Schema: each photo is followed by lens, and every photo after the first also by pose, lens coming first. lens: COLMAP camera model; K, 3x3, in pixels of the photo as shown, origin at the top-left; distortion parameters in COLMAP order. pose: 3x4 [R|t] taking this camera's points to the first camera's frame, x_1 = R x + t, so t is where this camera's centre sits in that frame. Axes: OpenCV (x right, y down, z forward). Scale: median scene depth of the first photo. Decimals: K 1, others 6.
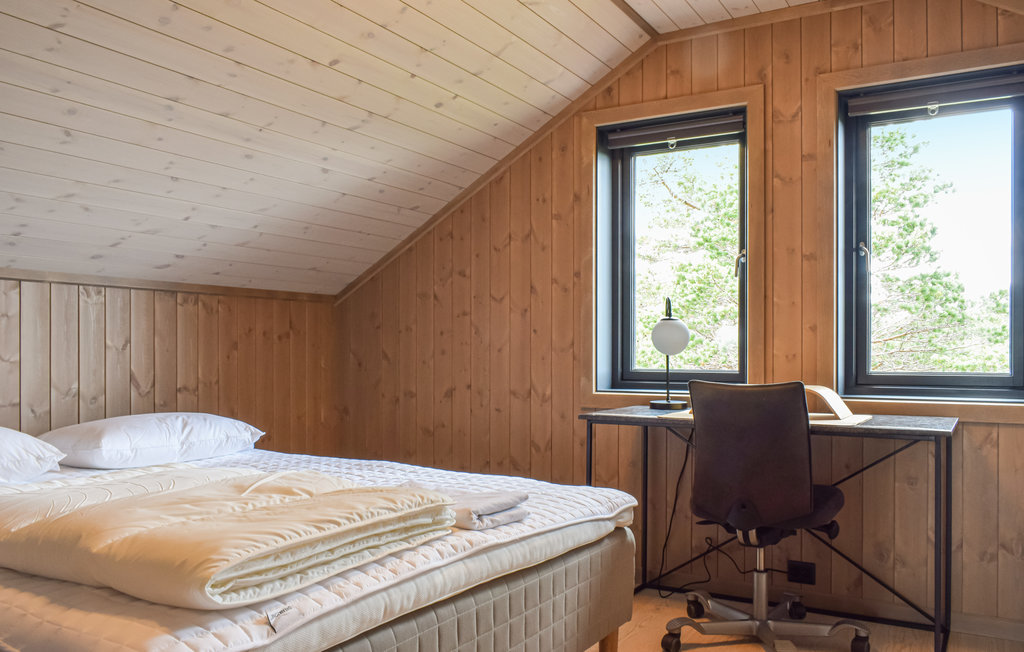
lens RADIAL K [[812.7, 0, 512.0], [0, 812.7, 326.0], [0, 0, 1]] dist [-0.009859, -0.002811]
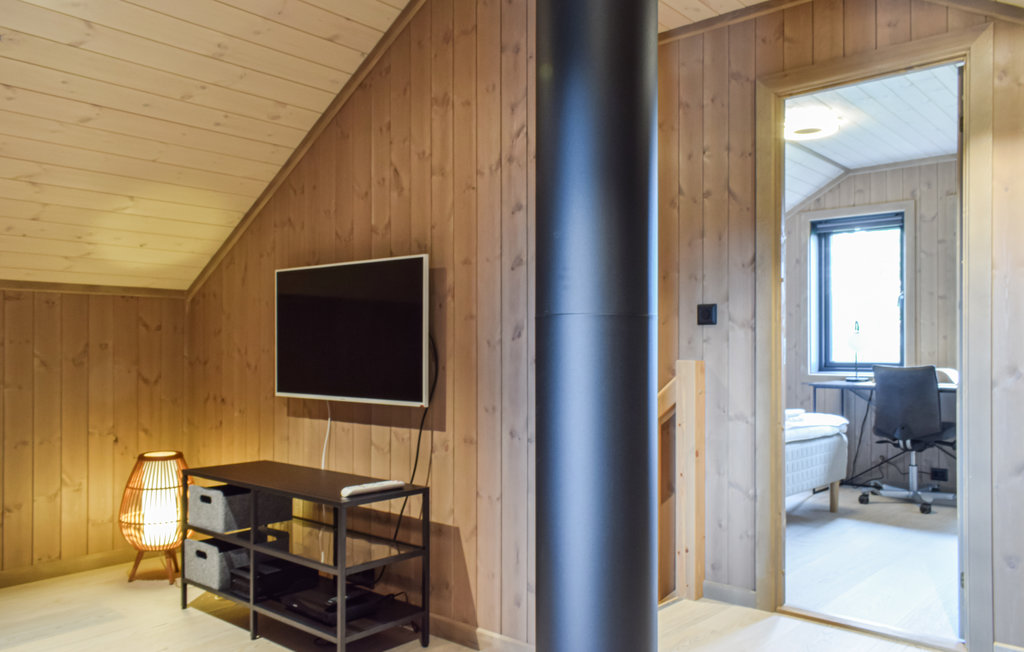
lens RADIAL K [[800.2, 0, 512.0], [0, 800.2, 326.0], [0, 0, 1]] dist [0.043217, -0.002587]
pose [[0.984873, -0.005768, -0.173185, -0.251441], [0.006678, 0.999967, 0.004669, -0.036035], [0.173152, -0.005755, 0.984878, -0.894402]]
